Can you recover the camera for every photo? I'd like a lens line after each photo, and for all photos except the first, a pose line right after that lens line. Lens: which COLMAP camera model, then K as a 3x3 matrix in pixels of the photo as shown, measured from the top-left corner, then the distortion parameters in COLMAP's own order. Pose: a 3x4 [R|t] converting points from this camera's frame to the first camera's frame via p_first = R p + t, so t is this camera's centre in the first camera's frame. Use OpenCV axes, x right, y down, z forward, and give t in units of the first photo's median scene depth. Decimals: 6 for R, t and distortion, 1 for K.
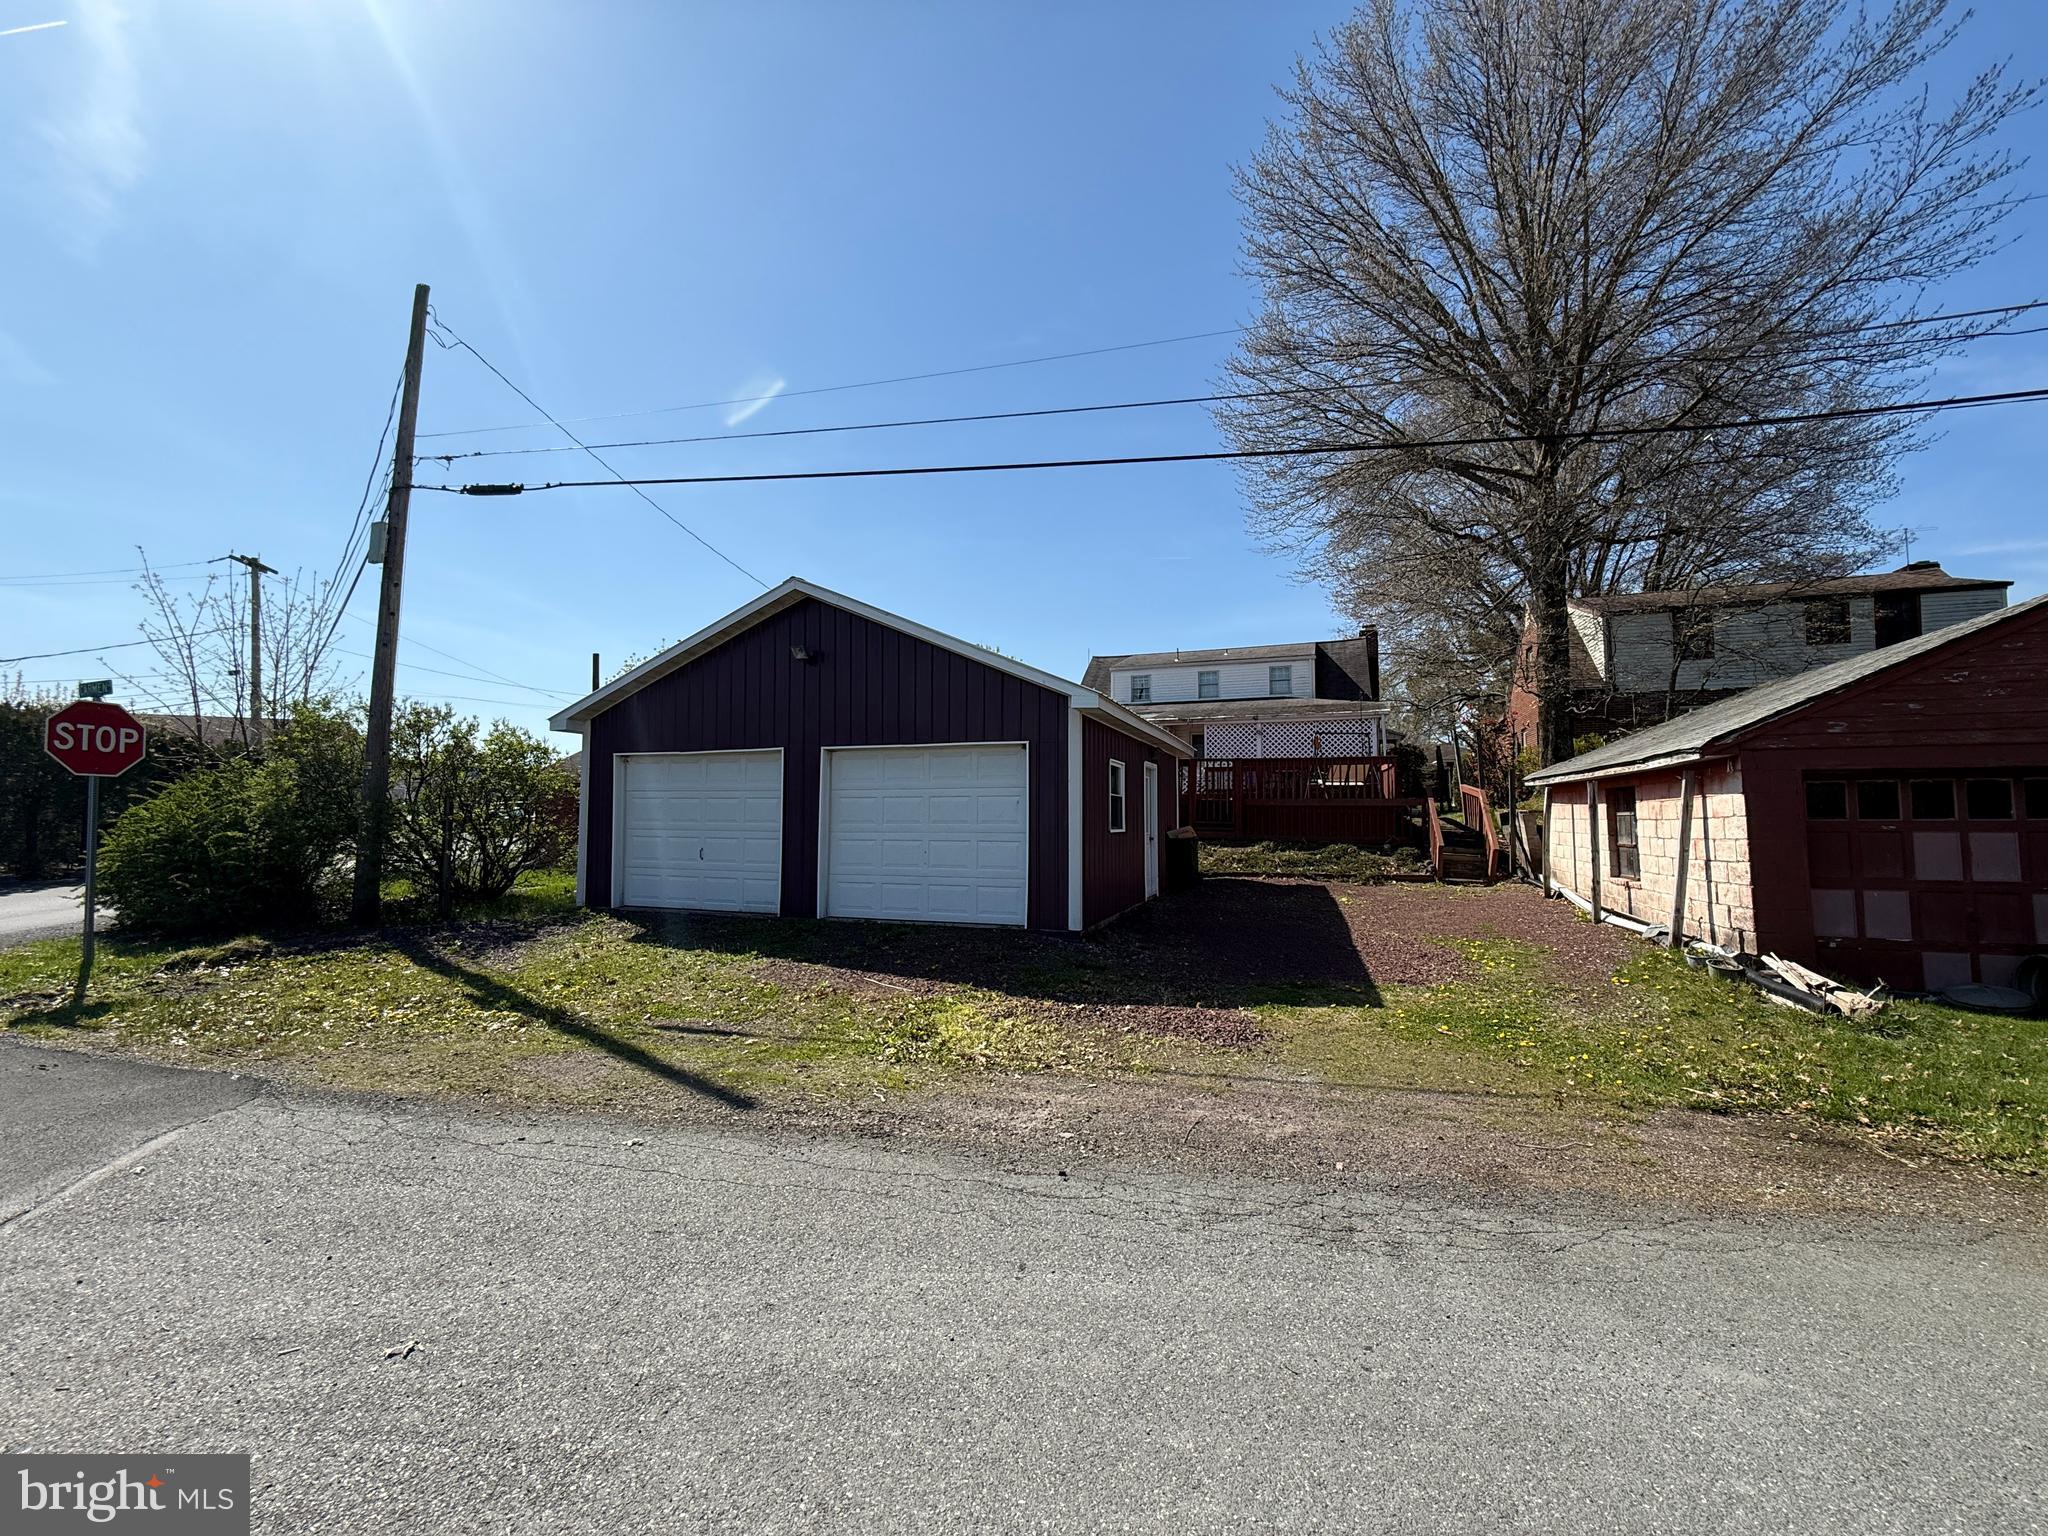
lens RADIAL K [[813.4, 0, 1024.0], [0, 813.4, 768.0], [0, 0, 1]] dist [-0.002106, -0.000298]
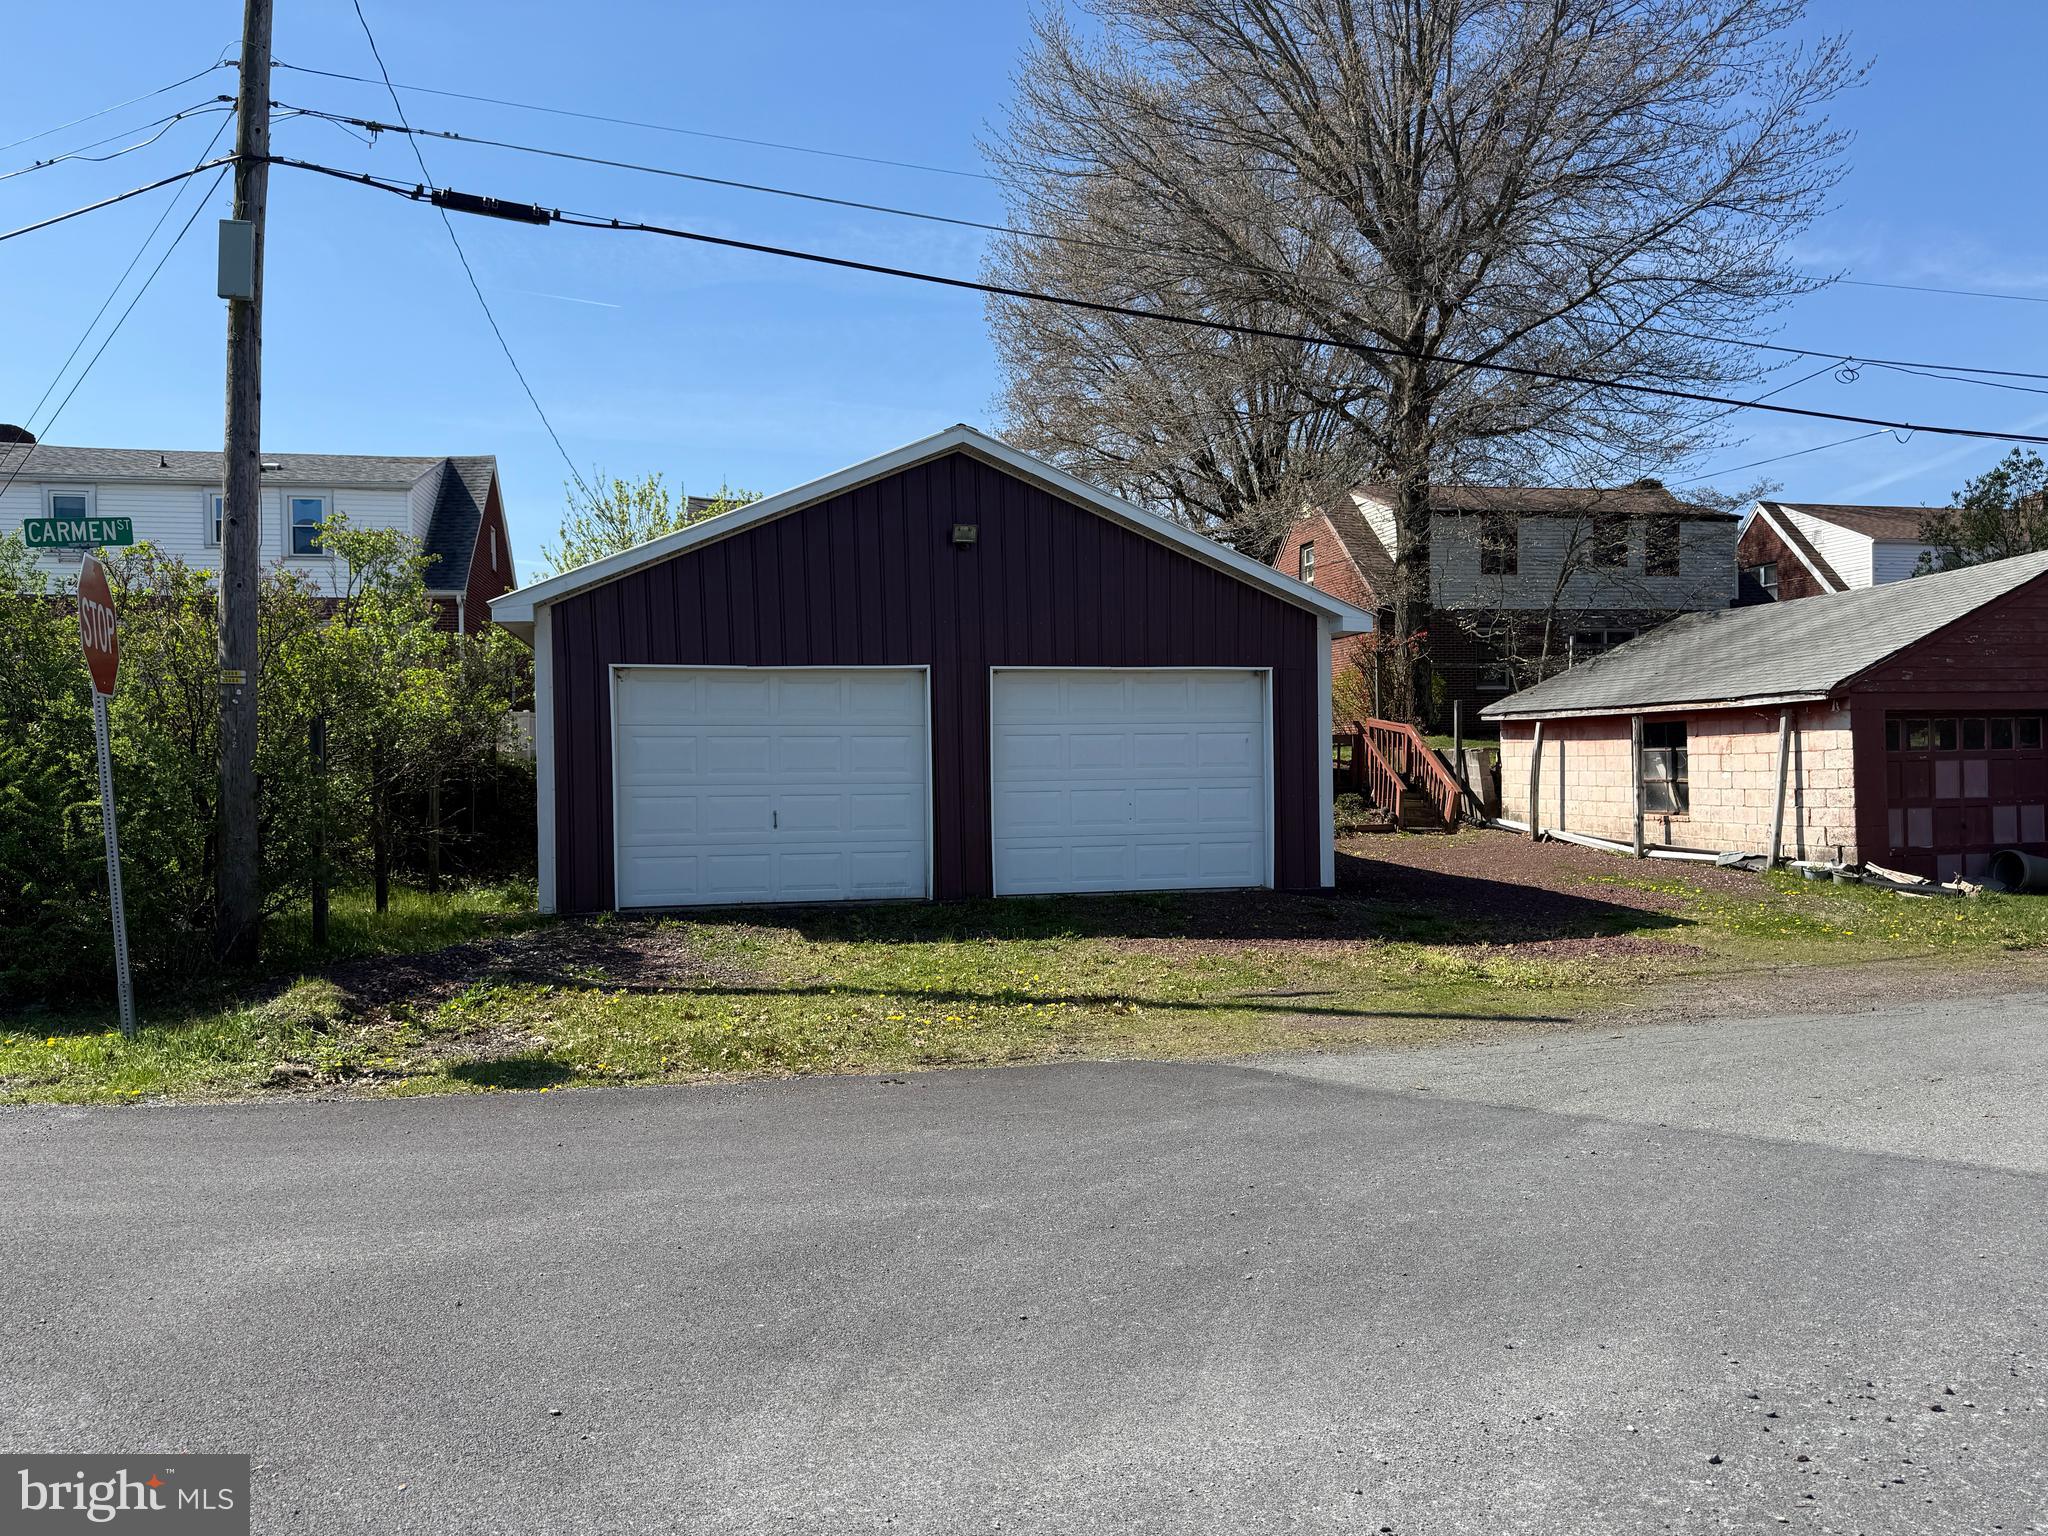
lens RADIAL K [[1424.4, 0, 1024.0], [0, 1424.4, 768.0], [0, 0, 1]] dist [0.076361, -0.101016]
pose [[0.848966, -0.014194, 0.528257, -0.948361], [-0.017771, 0.998307, 0.055384, -0.006006], [-0.528149, -0.056407, 0.847276, -0.107595]]
